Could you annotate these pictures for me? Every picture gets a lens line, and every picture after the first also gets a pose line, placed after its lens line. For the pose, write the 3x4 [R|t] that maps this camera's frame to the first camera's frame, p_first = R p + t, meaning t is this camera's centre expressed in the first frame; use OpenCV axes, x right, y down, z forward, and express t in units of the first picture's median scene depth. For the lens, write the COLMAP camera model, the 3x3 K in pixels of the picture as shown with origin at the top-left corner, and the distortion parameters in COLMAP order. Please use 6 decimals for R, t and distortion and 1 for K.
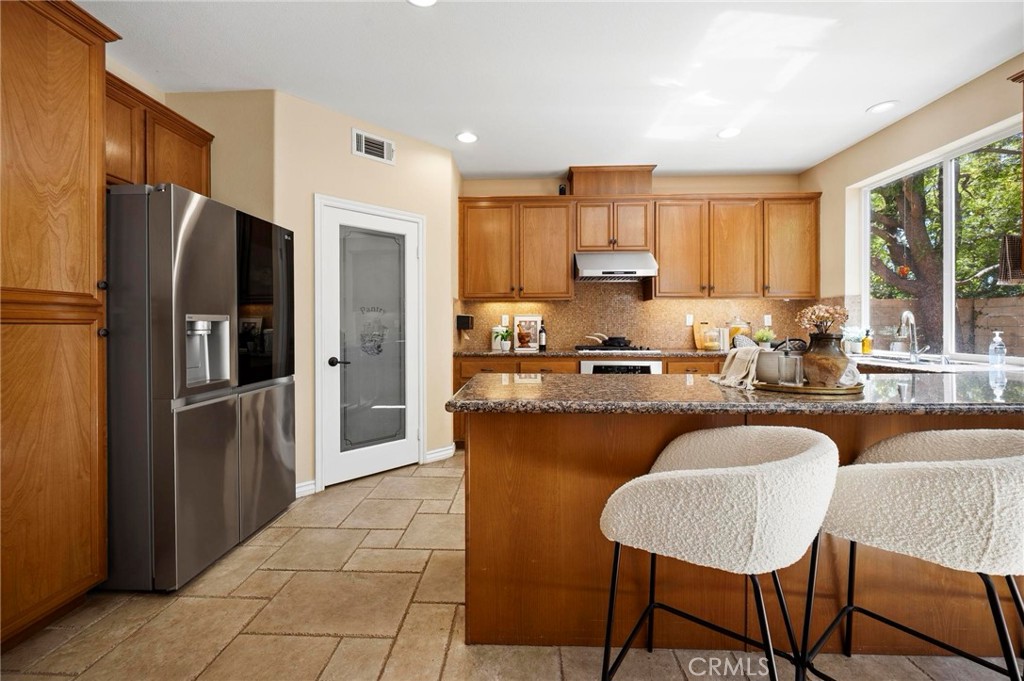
lens RADIAL K [[409.7, 0, 498.0], [0, 409.7, 325.2], [0, 0, 1]] dist [-0.000432, -0.000002]
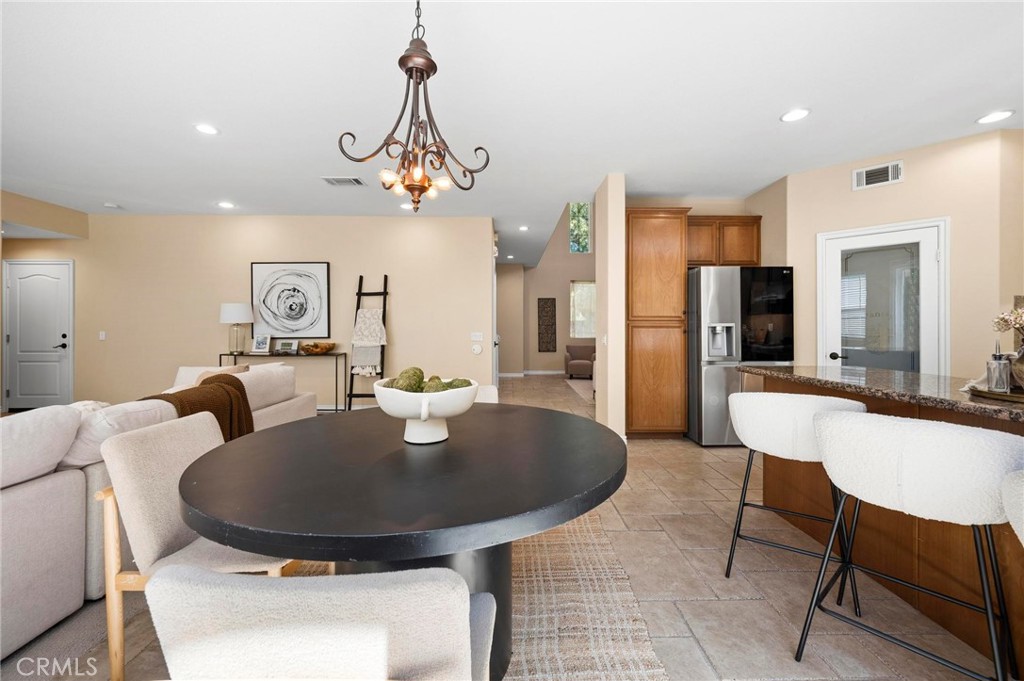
lens RADIAL K [[409.7, 0, 516.5], [0, 409.7, 329.1], [0, 0, 1]] dist [-0.000432, -0.000002]
pose [[0.062621, 0.002132, -0.998035, 0.637591], [-0.000018, 0.999998, 0.002135, -0.000189], [0.998037, -0.000116, 0.062620, -0.077539]]
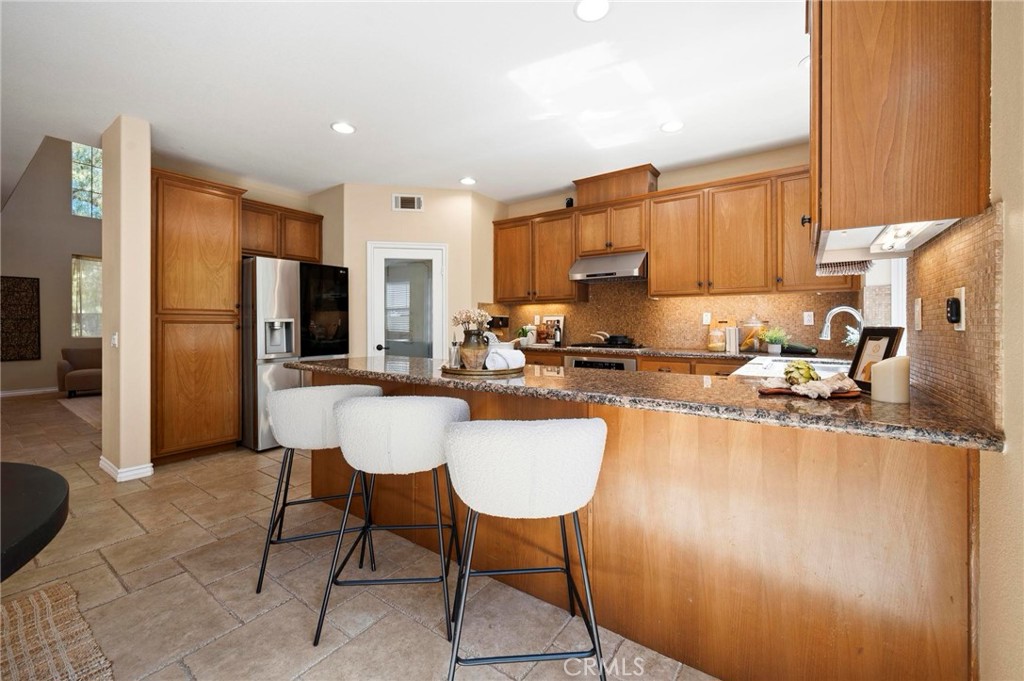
lens RADIAL K [[409.7, 0, 510.3], [0, 409.7, 324.5], [0, 0, 1]] dist [-0.000432, -0.000002]
pose [[0.836836, 0.000720, -0.547453, 0.645810], [-0.000750, 1.000000, 0.000169, 0.000781], [0.547453, 0.000269, 0.836836, -0.020784]]
